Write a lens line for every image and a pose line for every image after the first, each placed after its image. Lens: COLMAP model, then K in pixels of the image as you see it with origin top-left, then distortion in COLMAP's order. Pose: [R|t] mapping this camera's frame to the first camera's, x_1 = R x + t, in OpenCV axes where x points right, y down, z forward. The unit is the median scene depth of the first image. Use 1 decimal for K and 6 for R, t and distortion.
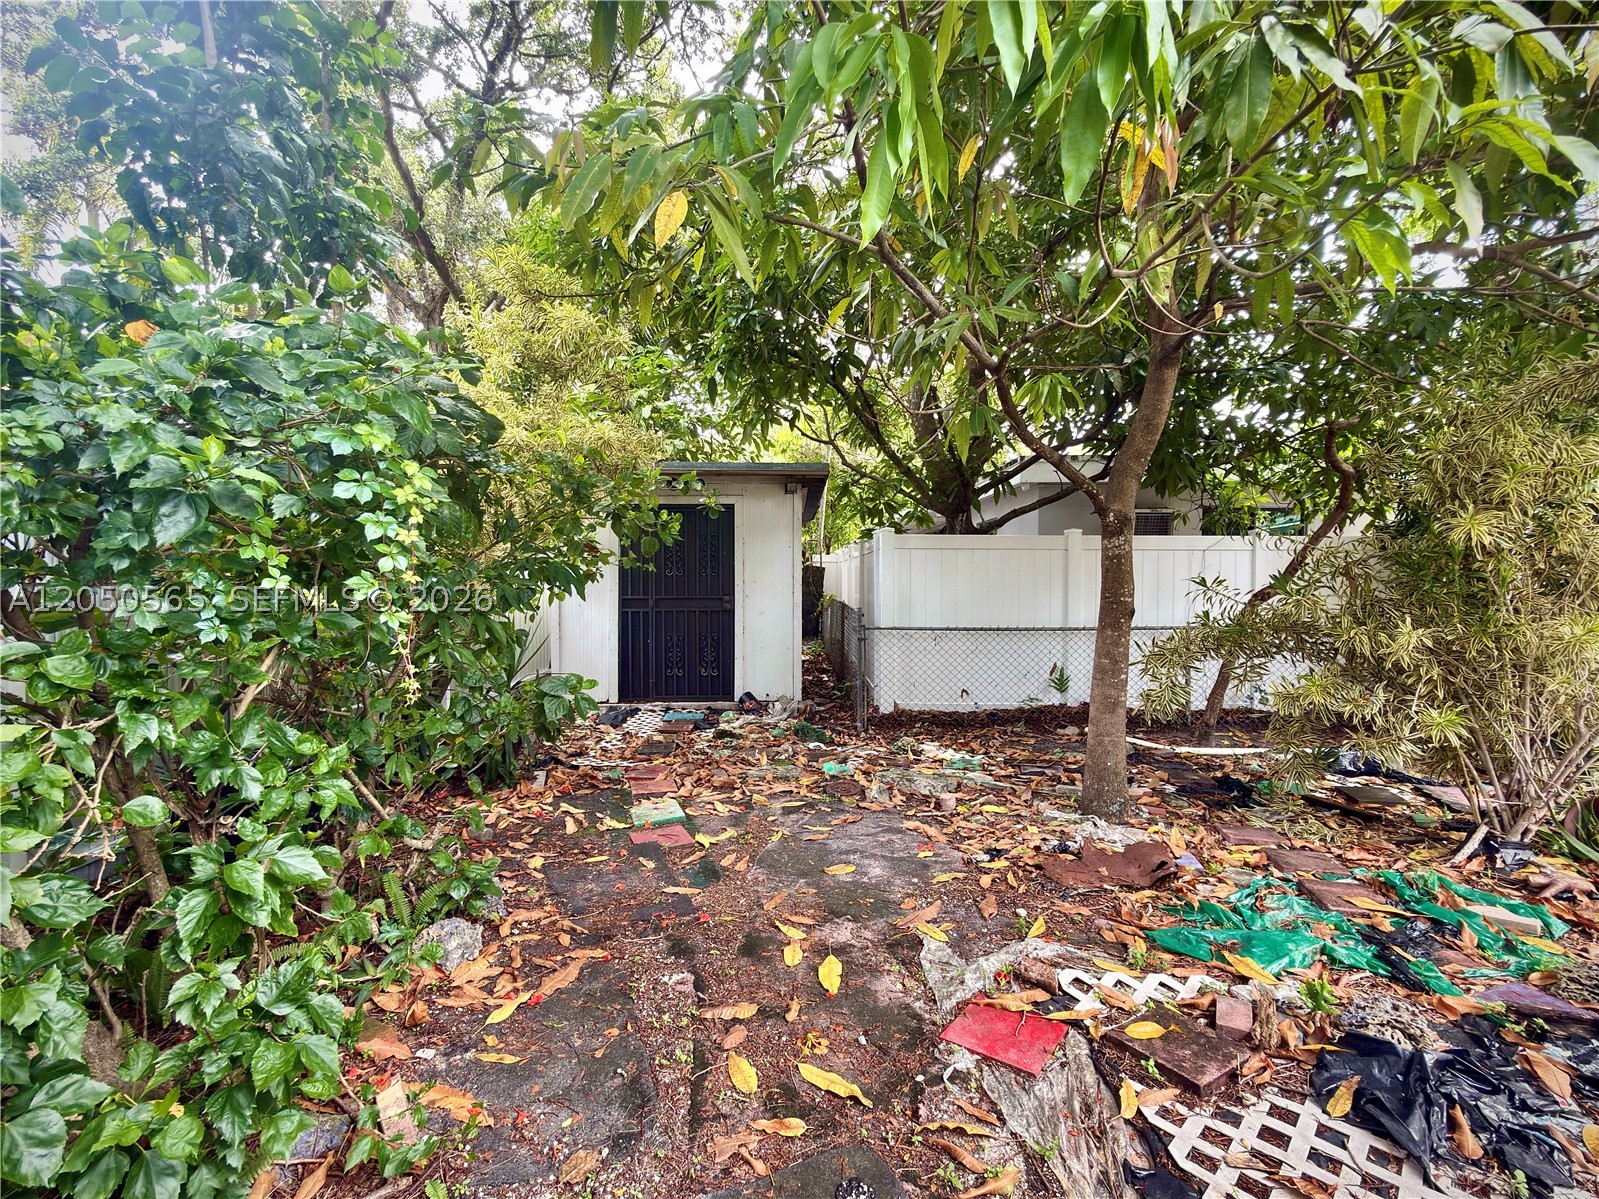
lens RADIAL K [[744.9, 0, 795.1], [0, 744.9, 595.7], [0, 0, 1]] dist [-0.000910, 0.000755]
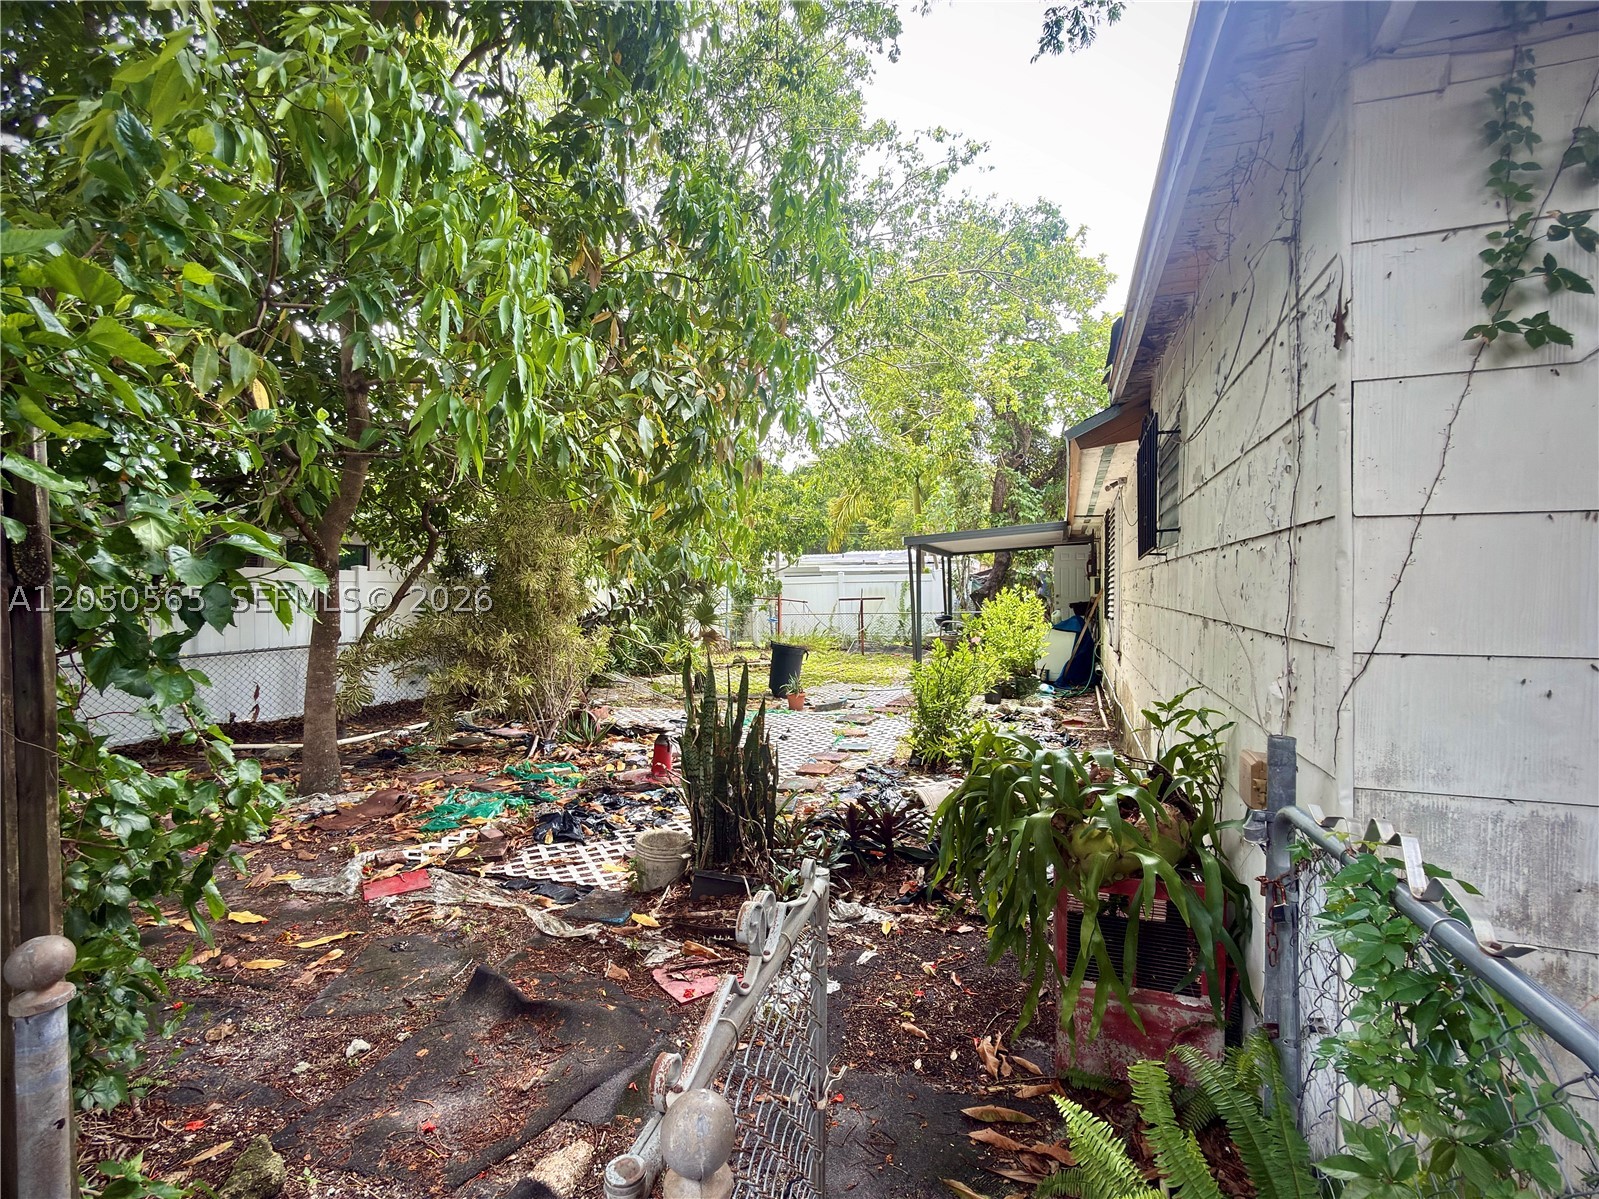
lens RADIAL K [[744.9, 0, 798.9], [0, 744.9, 596.8], [0, 0, 1]] dist [-0.000910, 0.000755]
pose [[0.343694, -0.009628, 0.939032, -0.884347], [0.027346, 0.999626, 0.000240, -0.041641], [-0.938683, 0.025596, 0.343829, -0.414679]]
